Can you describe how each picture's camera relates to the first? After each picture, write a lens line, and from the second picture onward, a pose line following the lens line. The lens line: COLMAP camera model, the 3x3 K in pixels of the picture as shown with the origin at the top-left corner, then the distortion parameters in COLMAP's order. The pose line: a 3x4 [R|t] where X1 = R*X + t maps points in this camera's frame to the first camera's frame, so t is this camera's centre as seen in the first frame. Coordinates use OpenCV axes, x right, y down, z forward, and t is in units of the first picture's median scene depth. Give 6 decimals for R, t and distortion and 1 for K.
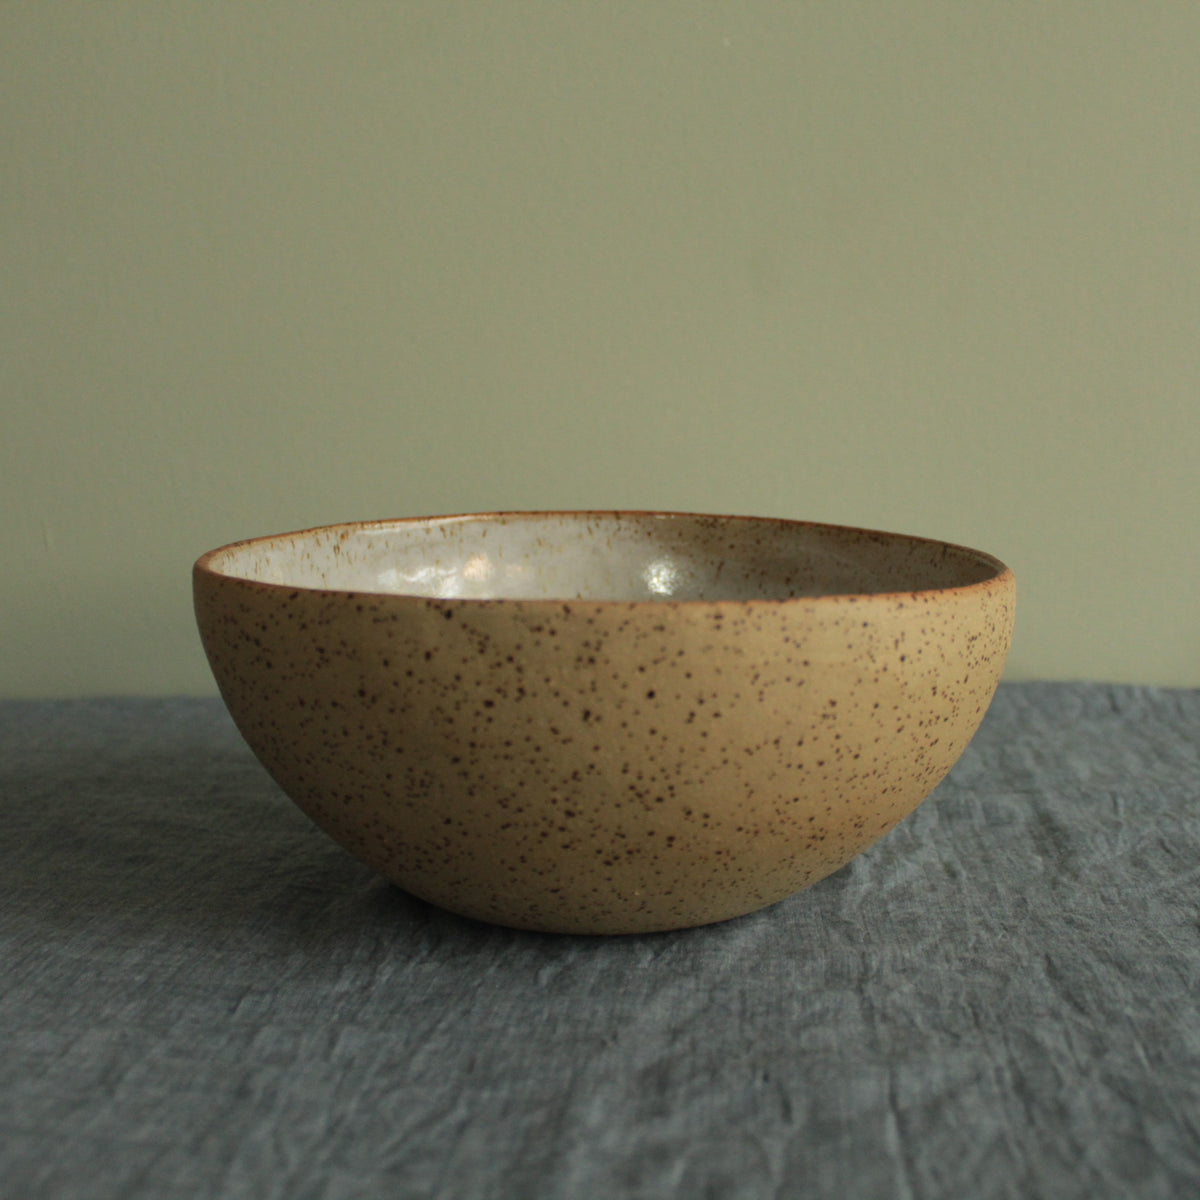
lens RADIAL K [[1476.7, 0, 608.4], [0, 1476.7, 596.8], [0, 0, 1]] dist [-0.078473, 0.000000]
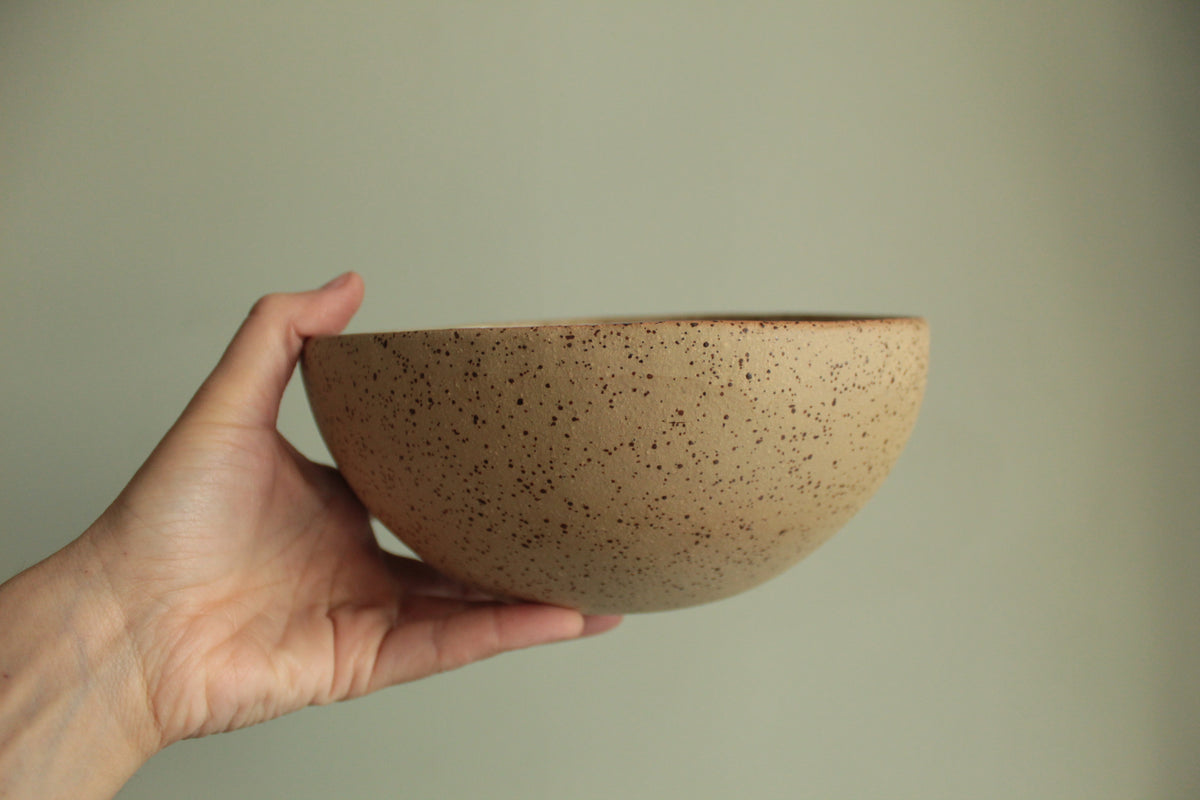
lens RADIAL K [[939.1, 0, 593.4], [0, 939.1, 401.0], [0, 0, 1]] dist [-0.076613, 0.005142]
pose [[0.939769, -0.011849, -0.341606, 0.340535], [-0.006623, 0.998580, -0.052855, 0.102193], [0.341747, 0.051934, 0.938356, 0.268905]]
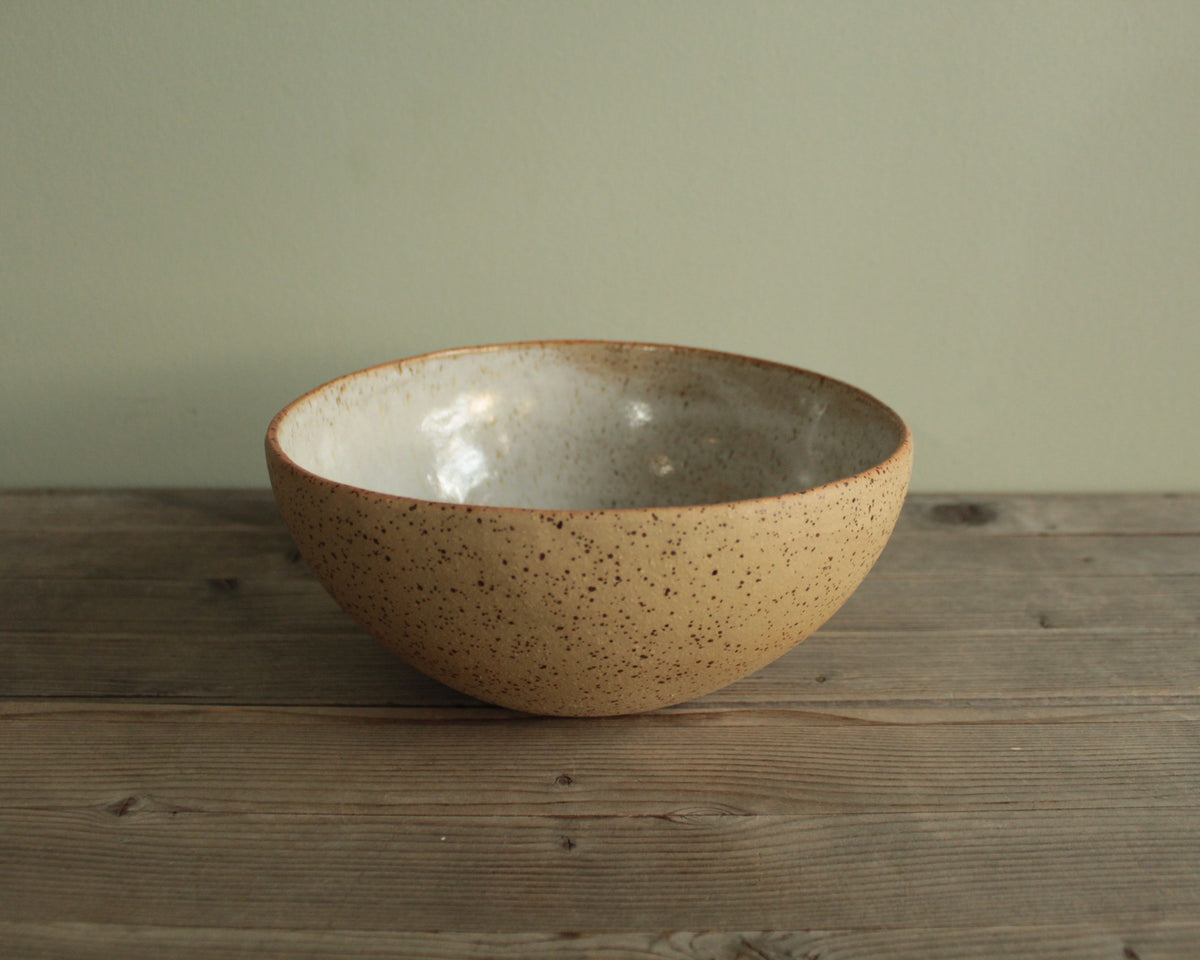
lens RADIAL K [[1174.3, 0, 591.9], [0, 1174.3, 485.1], [0, 0, 1]] dist [-0.071960, 0.000000]
pose [[0.971422, -0.078261, 0.224086, -0.293461], [0.033467, 0.979810, 0.197112, -0.211228], [-0.234987, -0.183980, 0.954428, 0.037305]]
